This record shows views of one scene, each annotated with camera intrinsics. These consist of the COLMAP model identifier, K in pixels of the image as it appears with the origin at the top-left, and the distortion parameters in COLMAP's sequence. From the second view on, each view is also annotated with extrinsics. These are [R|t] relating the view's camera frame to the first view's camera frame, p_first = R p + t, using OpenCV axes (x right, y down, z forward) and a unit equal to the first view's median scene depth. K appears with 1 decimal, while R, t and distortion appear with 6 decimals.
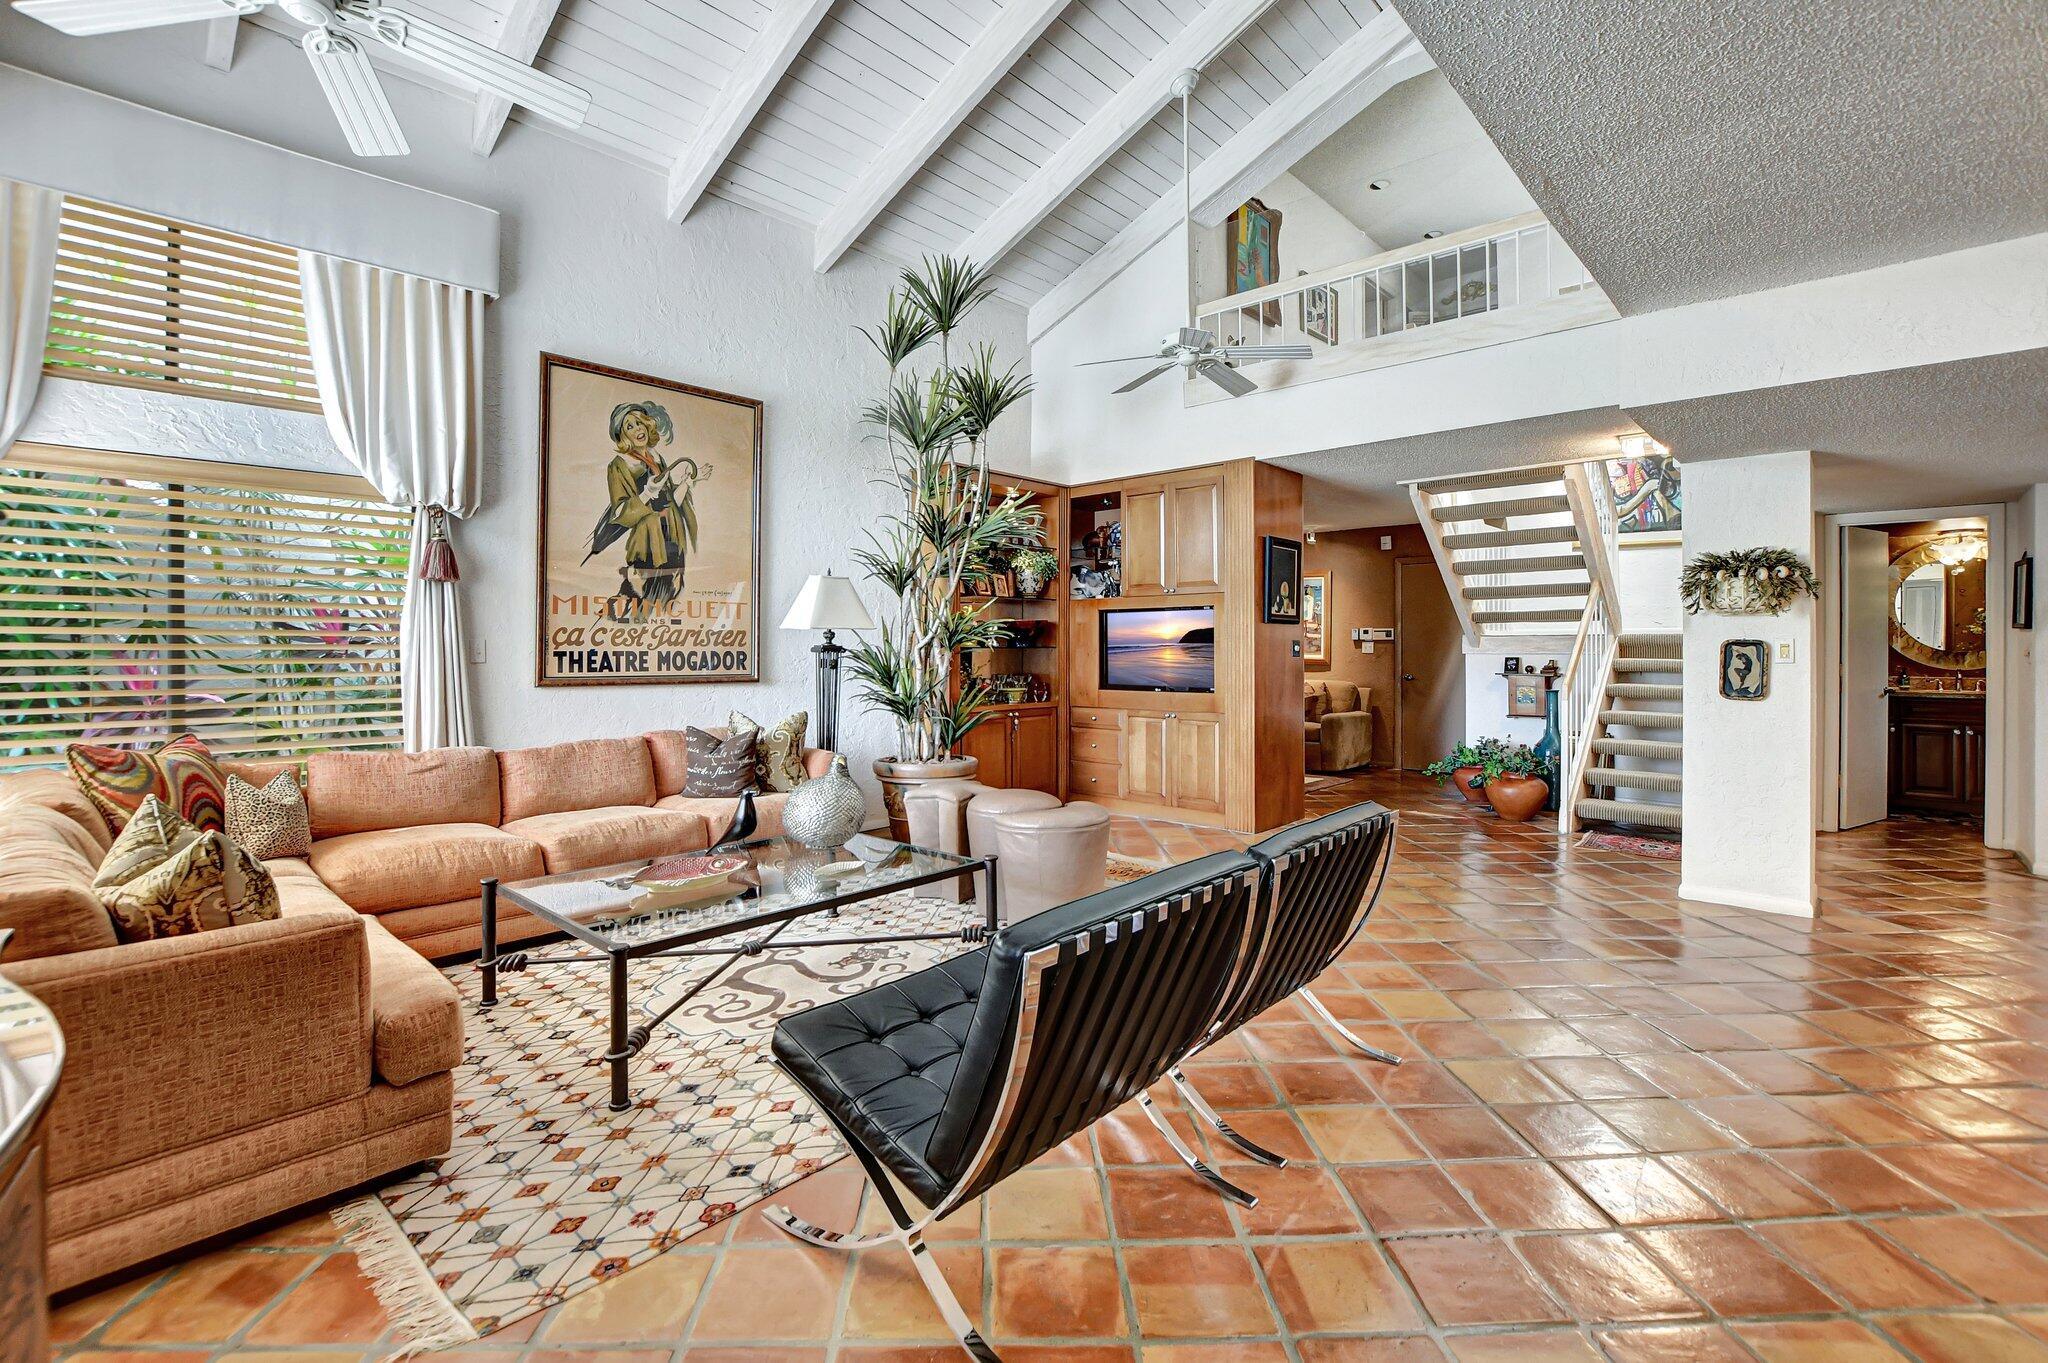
lens RADIAL K [[922.4, 0, 1023.0], [0, 922.4, 650.6], [0, 0, 1]] dist [-0.028740, 0.002889]
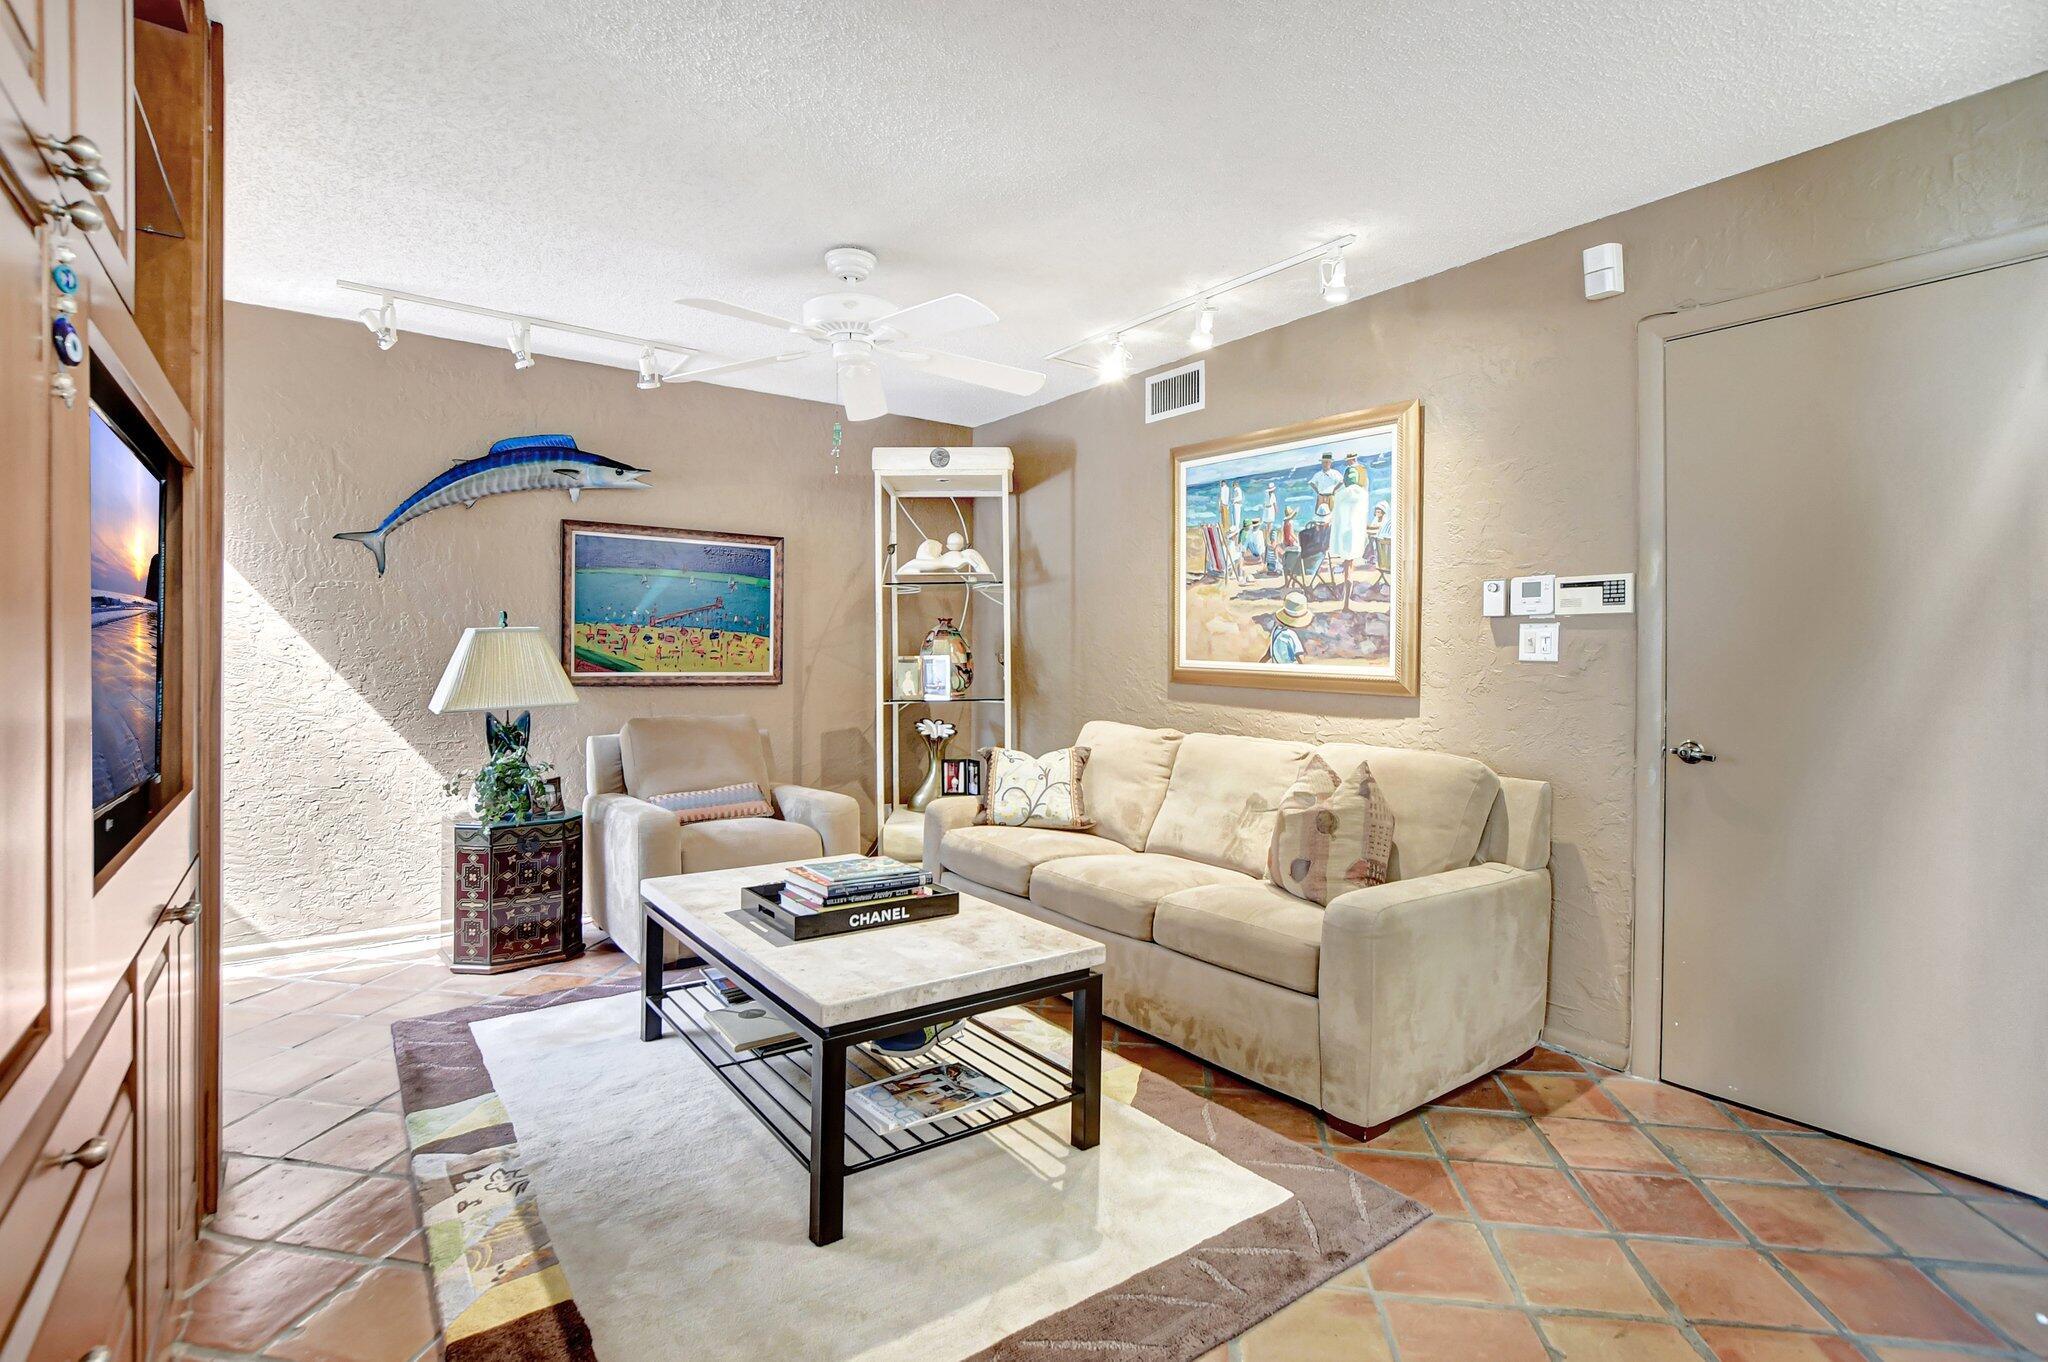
lens RADIAL K [[970.9, 0, 1002.6], [0, 970.9, 650.8], [0, 0, 1]] dist [-0.023878, 0.000619]
pose [[0.976400, -0.000064, -0.215968, 0.279660], [-0.000458, 0.999997, -0.002368, 0.000621], [0.215968, 0.002411, 0.976398, 0.673895]]
